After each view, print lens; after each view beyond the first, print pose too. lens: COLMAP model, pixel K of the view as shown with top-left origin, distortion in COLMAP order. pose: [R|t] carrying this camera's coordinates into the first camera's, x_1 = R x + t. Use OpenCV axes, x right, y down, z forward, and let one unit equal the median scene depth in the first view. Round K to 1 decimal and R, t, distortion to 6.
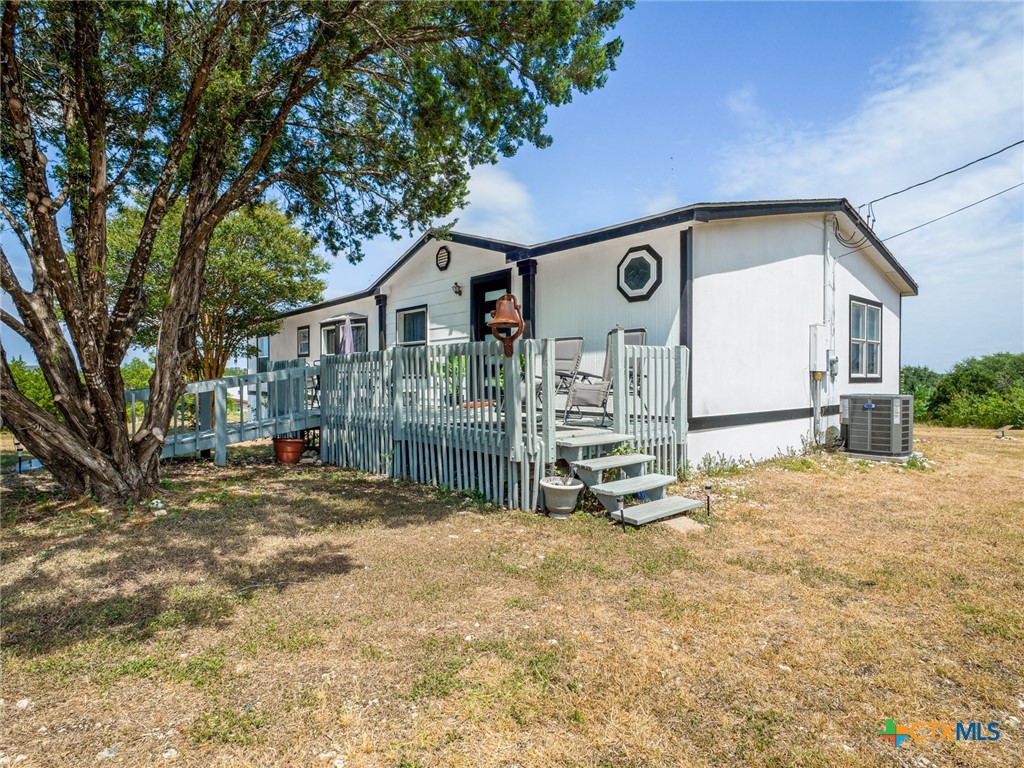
lens RADIAL K [[533.0, 0, 512.0], [0, 533.0, 384.0], [0, 0, 1]] dist [-0.017600, -0.000020]
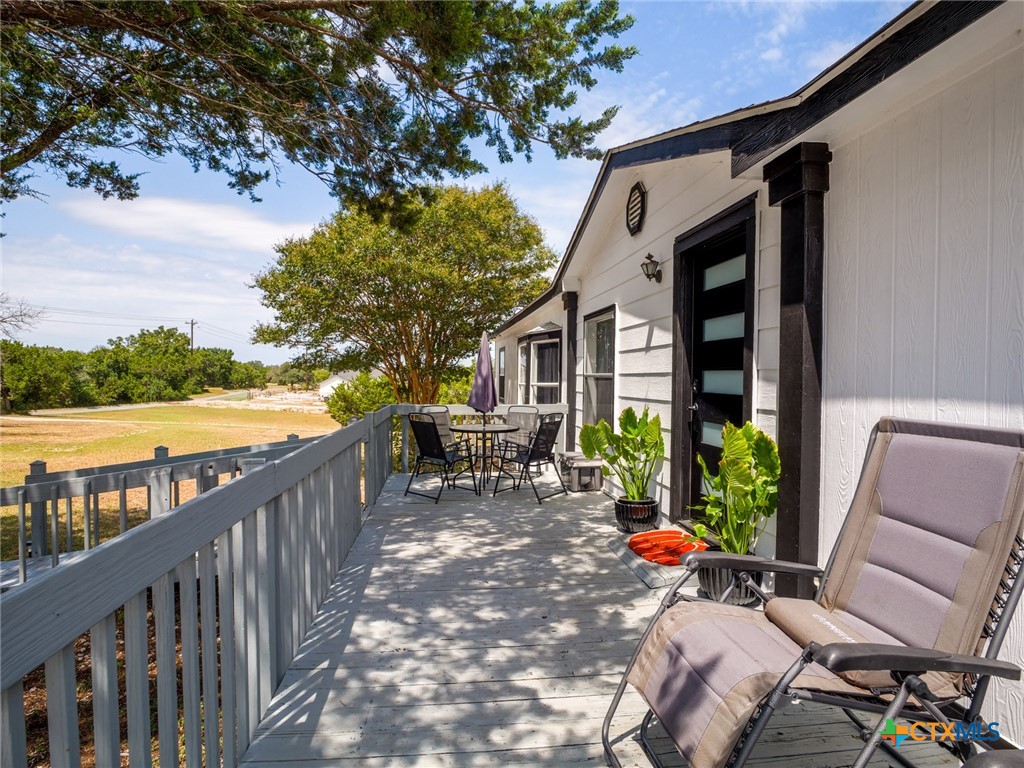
lens RADIAL K [[558.9, 0, 512.0], [0, 558.9, 384.0], [0, 0, 1]] dist [-0.015856, 0.001920]
pose [[0.833567, 0.018007, -0.552124, 0.062268], [-0.019899, 0.999799, 0.002565, -0.077942], [0.552059, 0.008848, 0.833758, 0.535170]]
